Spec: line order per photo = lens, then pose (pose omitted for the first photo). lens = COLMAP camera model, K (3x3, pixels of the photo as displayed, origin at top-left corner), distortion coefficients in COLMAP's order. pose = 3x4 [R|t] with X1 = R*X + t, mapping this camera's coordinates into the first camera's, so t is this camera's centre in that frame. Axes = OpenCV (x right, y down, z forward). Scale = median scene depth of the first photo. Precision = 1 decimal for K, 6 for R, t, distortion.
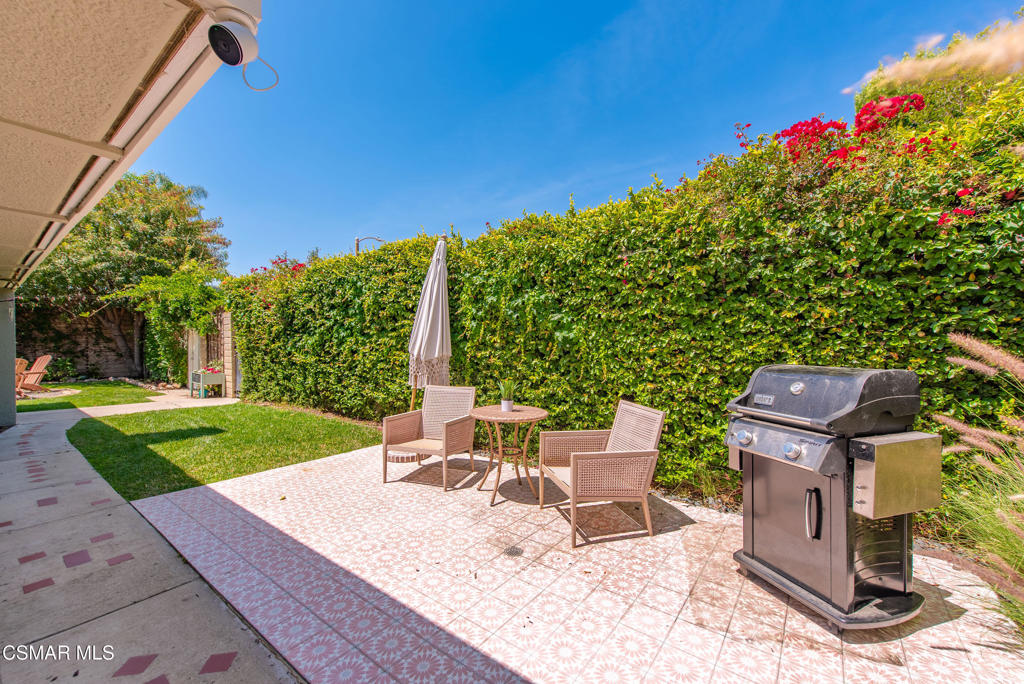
lens RADIAL K [[406.6, 0, 520.1], [0, 406.6, 348.9], [0, 0, 1]] dist [0.012520, -0.002163]
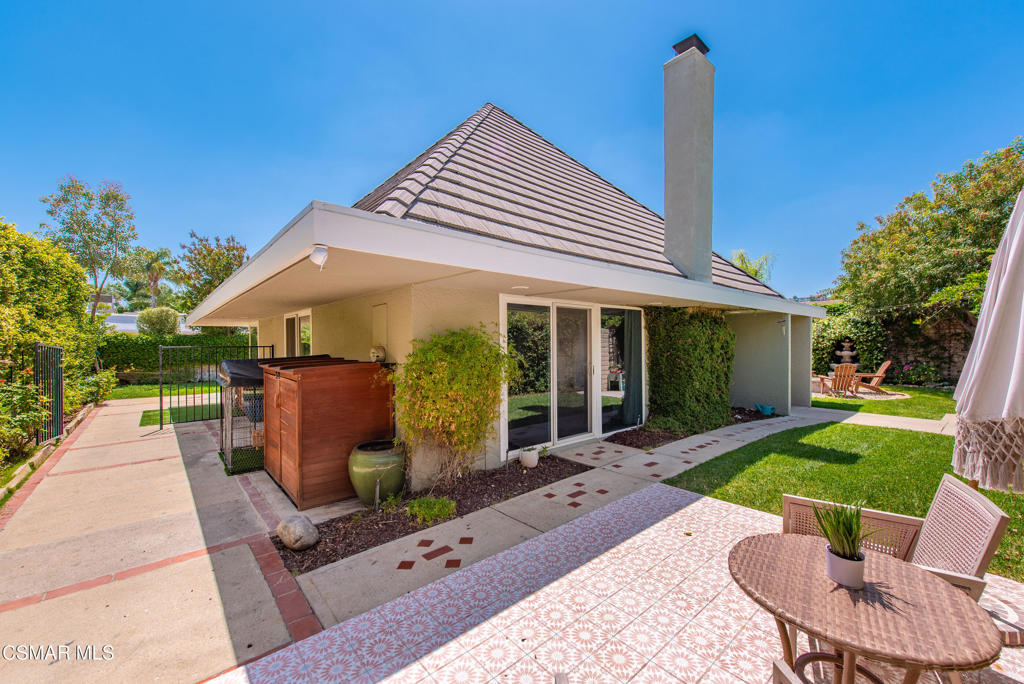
lens RADIAL K [[406.6, 0, 517.5], [0, 406.6, 345.6], [0, 0, 1]] dist [0.012520, -0.002163]
pose [[-0.205450, 0.005466, -0.978652, 0.386130], [-0.009570, 0.999925, 0.007593, -0.069747], [0.978621, 0.010926, -0.205382, 0.712236]]
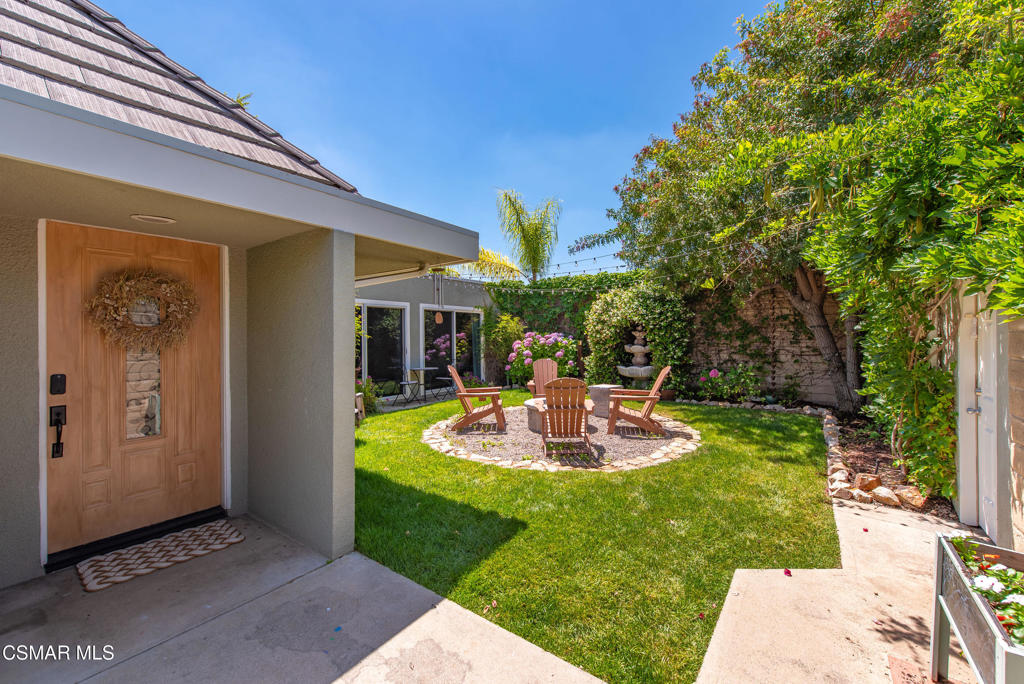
lens RADIAL K [[406.6, 0, 514.5], [0, 406.6, 335.4], [0, 0, 1]] dist [0.012520, -0.002163]
pose [[0.012036, -0.002727, -0.999924, -1.738027], [-0.004272, 0.999987, -0.002779, -0.065679], [0.999918, 0.004305, 0.012024, 2.256148]]
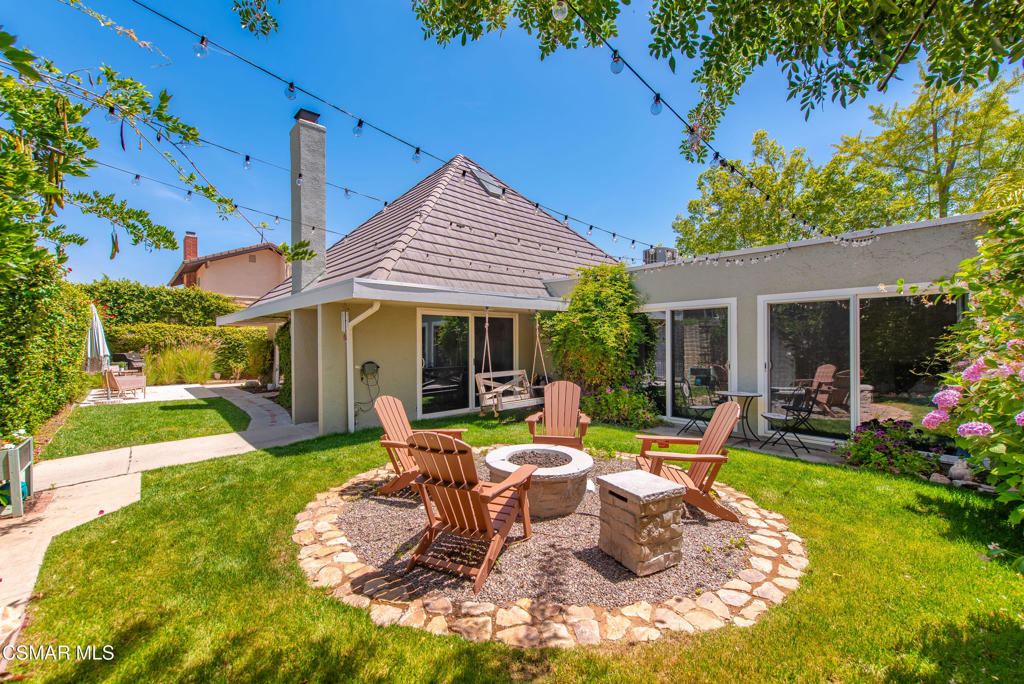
lens RADIAL K [[406.6, 0, 514.2], [0, 406.6, 340.8], [0, 0, 1]] dist [0.012520, -0.002163]
pose [[-0.984210, 0.003792, 0.176967, -3.487705], [0.006050, 0.999907, 0.012219, -0.109759], [-0.176904, 0.013097, -0.984141, 3.457378]]
